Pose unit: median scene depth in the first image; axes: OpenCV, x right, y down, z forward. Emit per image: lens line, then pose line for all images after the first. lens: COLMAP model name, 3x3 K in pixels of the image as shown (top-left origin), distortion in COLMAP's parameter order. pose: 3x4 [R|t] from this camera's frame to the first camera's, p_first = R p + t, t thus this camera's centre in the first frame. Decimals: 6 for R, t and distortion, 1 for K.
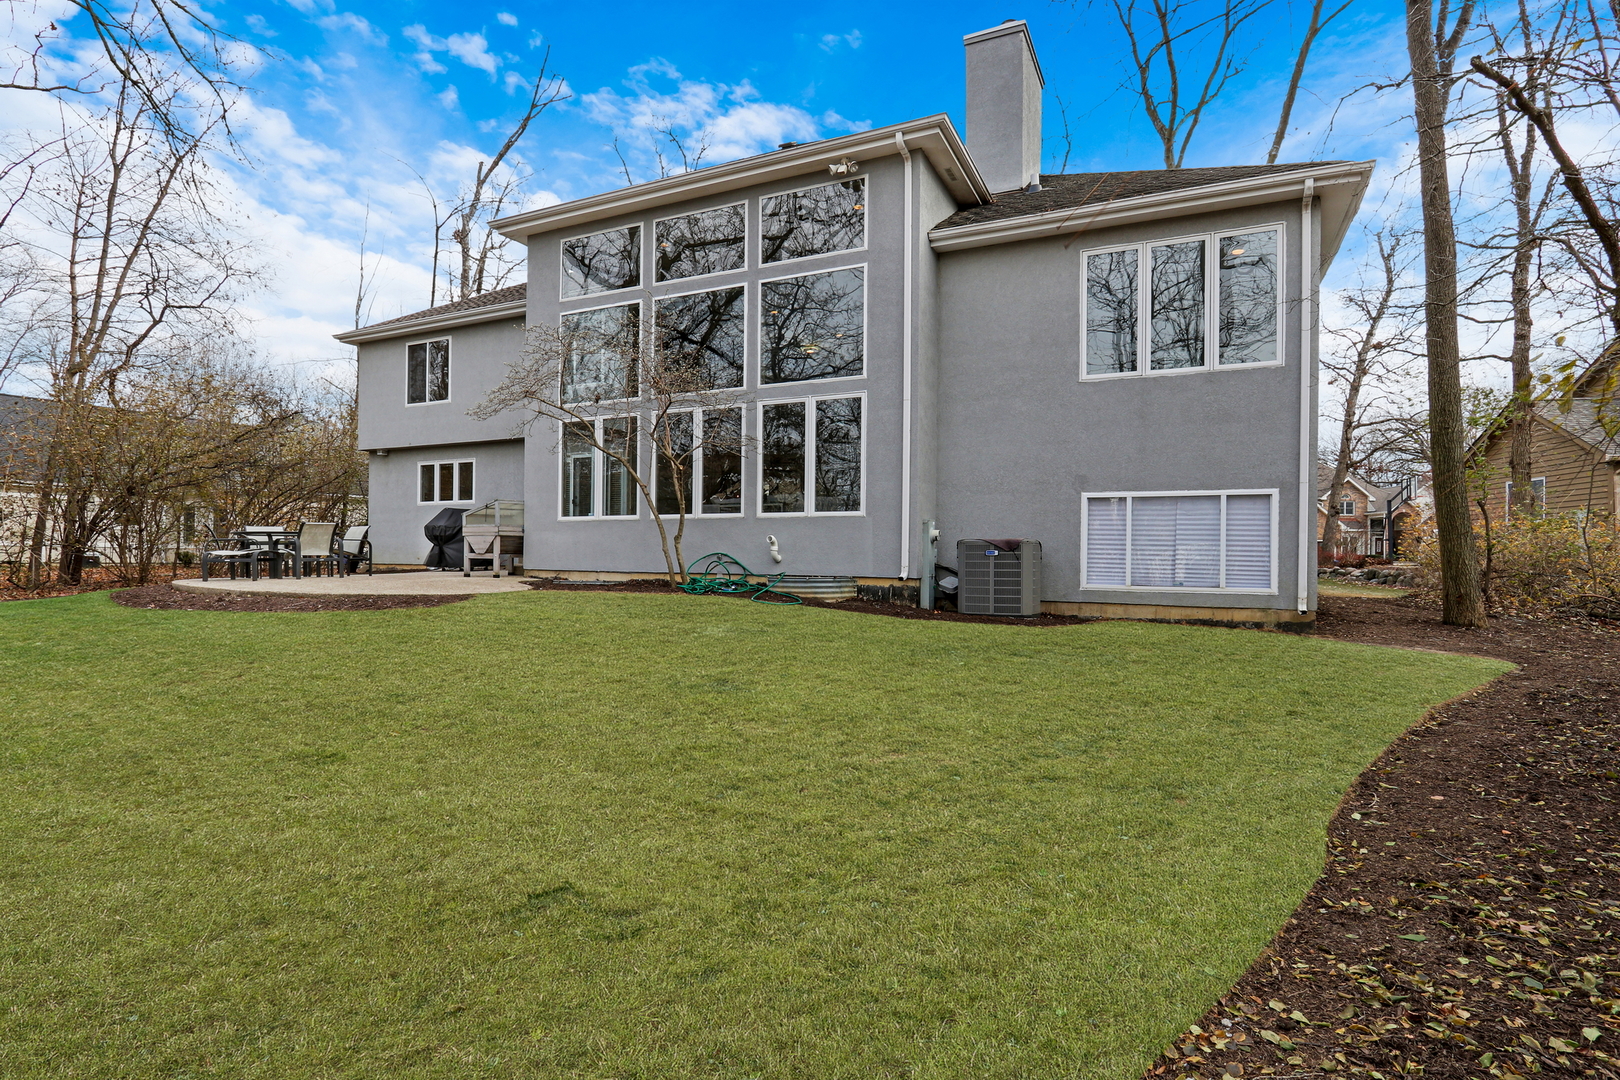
lens RADIAL K [[830.6, 0, 808.4], [0, 830.6, 534.1], [0, 0, 1]] dist [-0.008312, -0.001110]
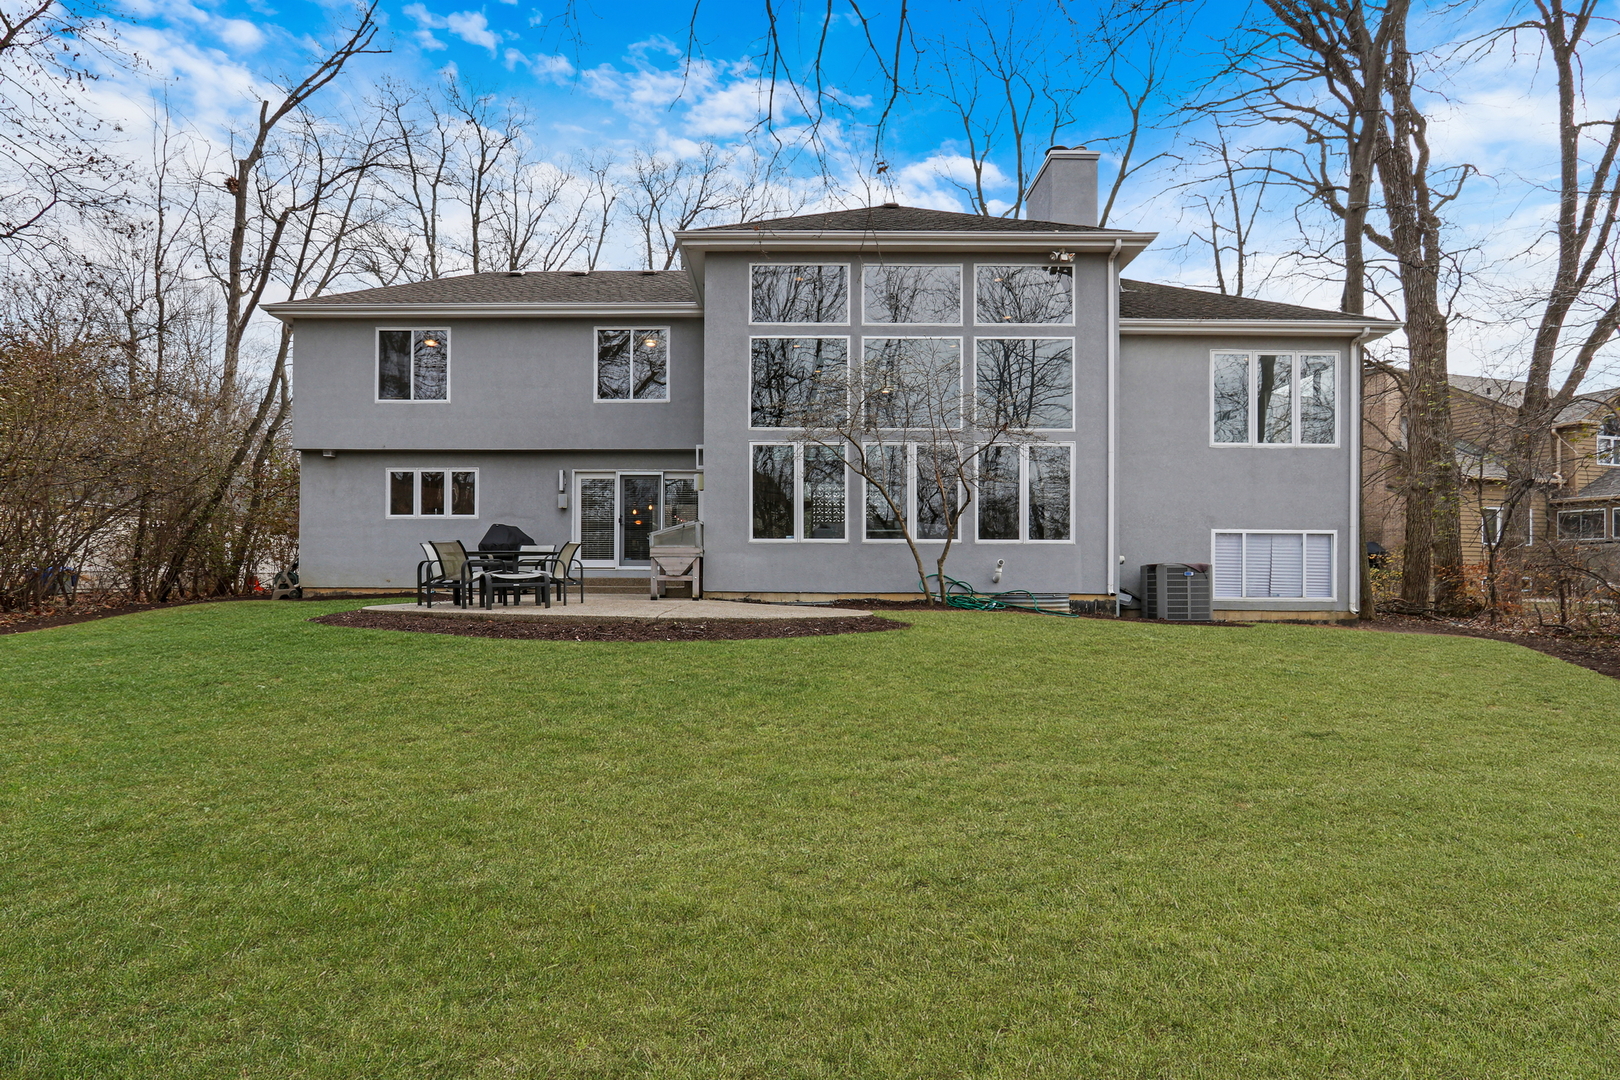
lens RADIAL K [[830.6, 0, 805.7], [0, 830.6, 552.7], [0, 0, 1]] dist [-0.008312, -0.001110]
pose [[0.895449, 0.010675, 0.445037, -0.824208], [-0.008130, 0.999938, -0.007627, 0.004097], [-0.445090, 0.003212, 0.895480, 0.081673]]
